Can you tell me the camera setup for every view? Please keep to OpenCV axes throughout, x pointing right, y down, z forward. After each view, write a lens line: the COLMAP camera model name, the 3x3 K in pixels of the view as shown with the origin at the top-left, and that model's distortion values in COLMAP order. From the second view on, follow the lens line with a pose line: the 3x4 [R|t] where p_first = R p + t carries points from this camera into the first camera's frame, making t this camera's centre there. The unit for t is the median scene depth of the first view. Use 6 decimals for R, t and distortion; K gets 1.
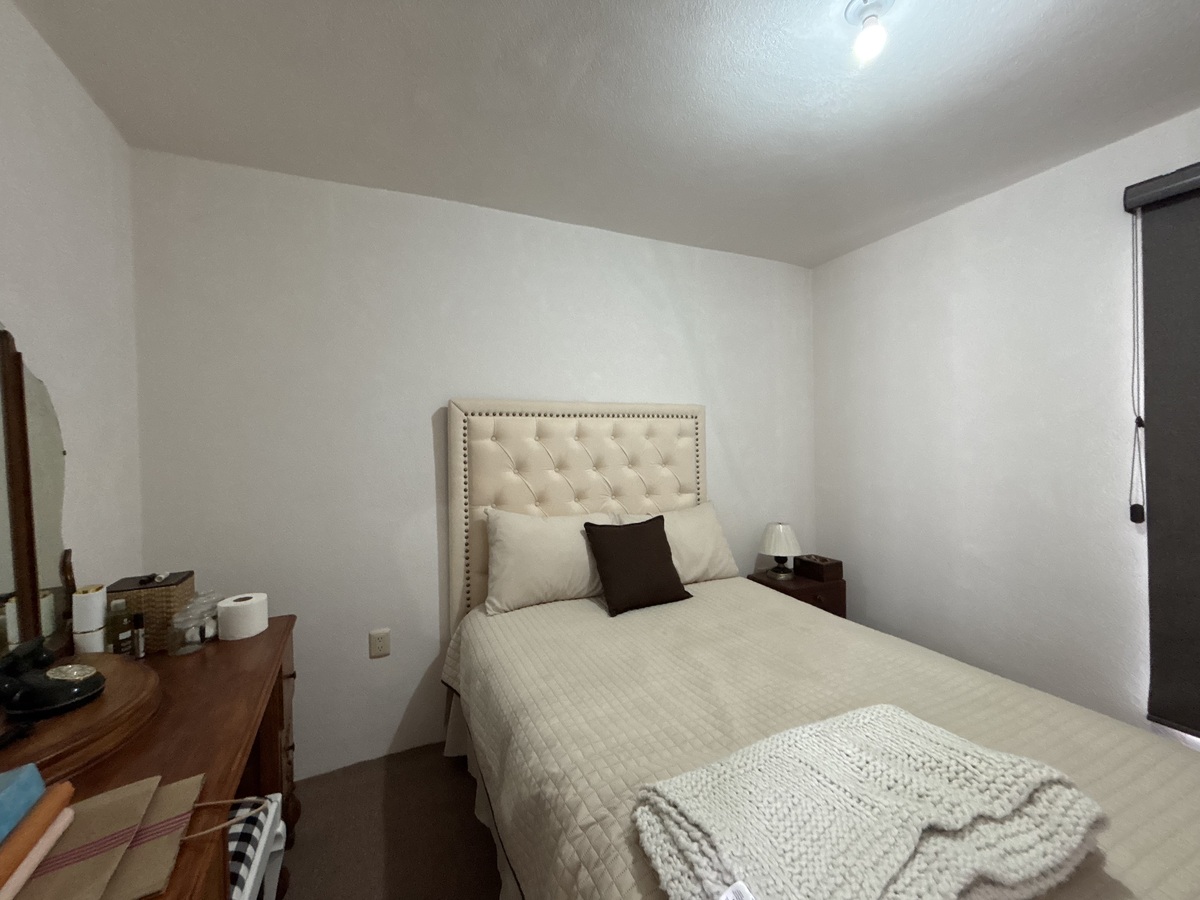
lens RADIAL K [[483.7, 0, 596.7], [0, 483.7, 450.0], [0, 0, 1]] dist [-0.004930, -0.000231]
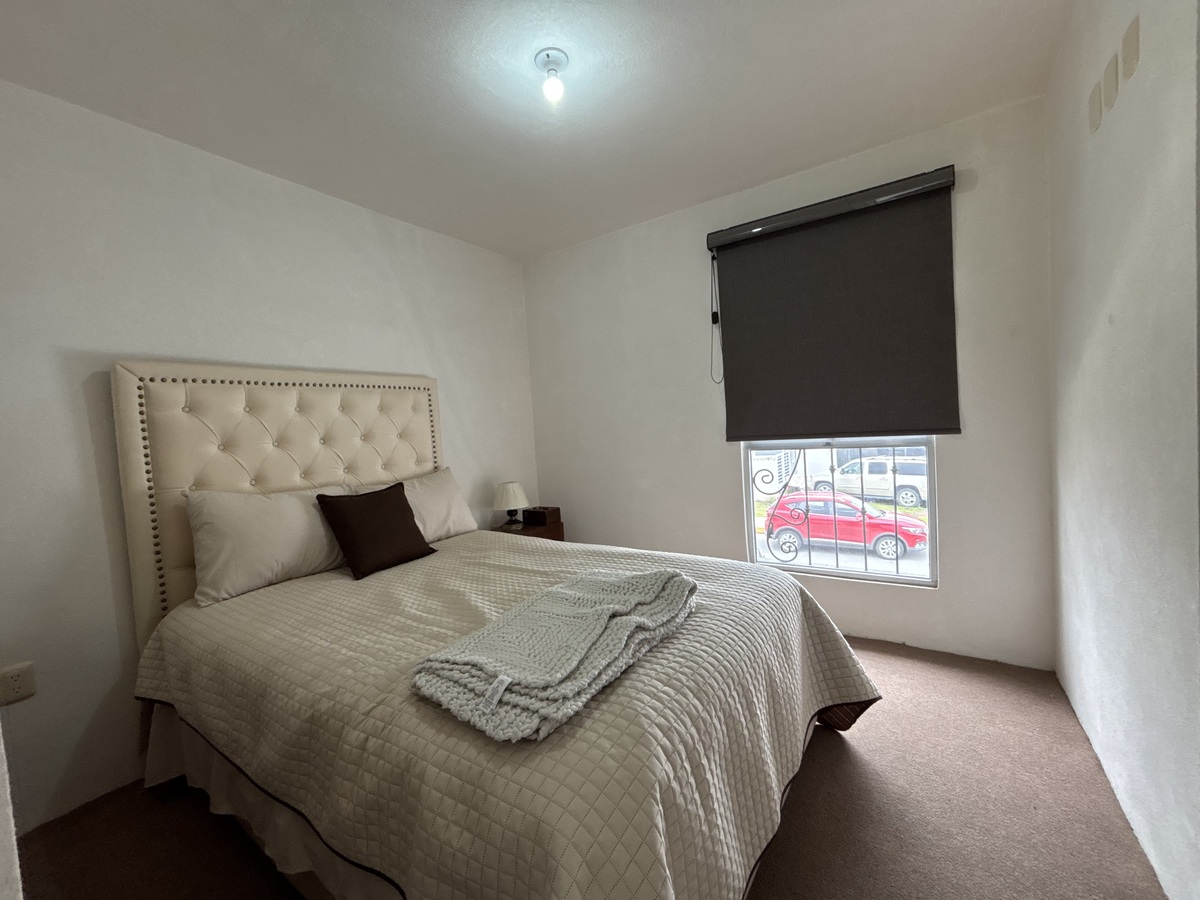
lens RADIAL K [[483.7, 0, 603.0], [0, 483.7, 452.0], [0, 0, 1]] dist [-0.004930, -0.000231]
pose [[0.844094, -0.063452, 0.532427, -0.052248], [0.055044, 0.997982, 0.031670, 0.067950], [-0.533362, 0.002574, 0.845883, -0.115425]]
